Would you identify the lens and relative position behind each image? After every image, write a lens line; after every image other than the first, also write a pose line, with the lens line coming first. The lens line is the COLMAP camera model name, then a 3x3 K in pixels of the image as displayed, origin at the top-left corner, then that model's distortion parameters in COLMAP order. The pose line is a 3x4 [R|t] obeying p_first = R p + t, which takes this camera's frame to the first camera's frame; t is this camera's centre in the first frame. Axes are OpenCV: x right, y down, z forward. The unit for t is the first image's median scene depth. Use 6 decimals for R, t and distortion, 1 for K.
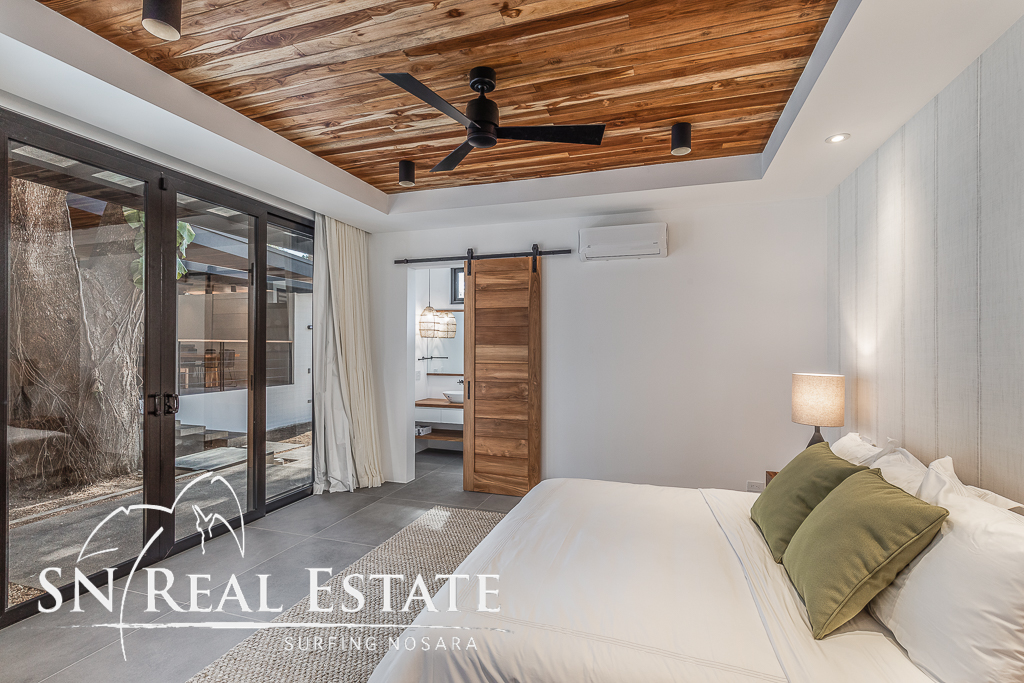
lens RADIAL K [[458.2, 0, 512.5], [0, 458.2, 343.8], [0, 0, 1]] dist [0.016645, 0.000162]
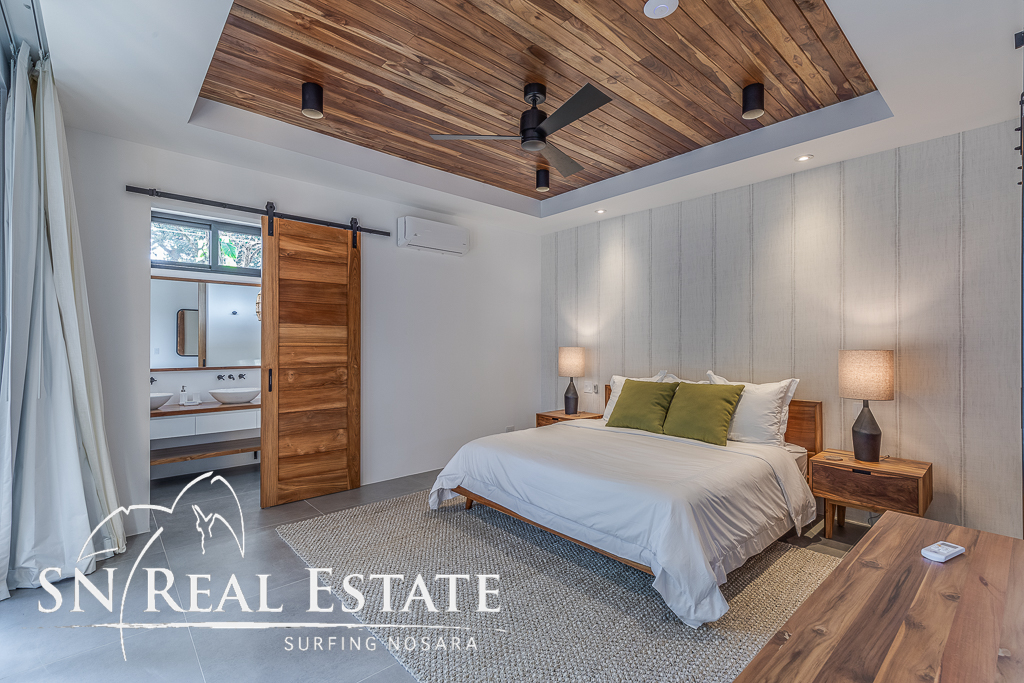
lens RADIAL K [[464.8, 0, 511.6], [0, 464.8, 343.5], [0, 0, 1]] dist [0.014159, 0.000066]
pose [[0.502948, 0.001084, 0.864316, -0.606333], [-0.003869, 0.999992, 0.000998, 0.036443], [-0.864308, -0.003846, 0.502948, 0.240575]]
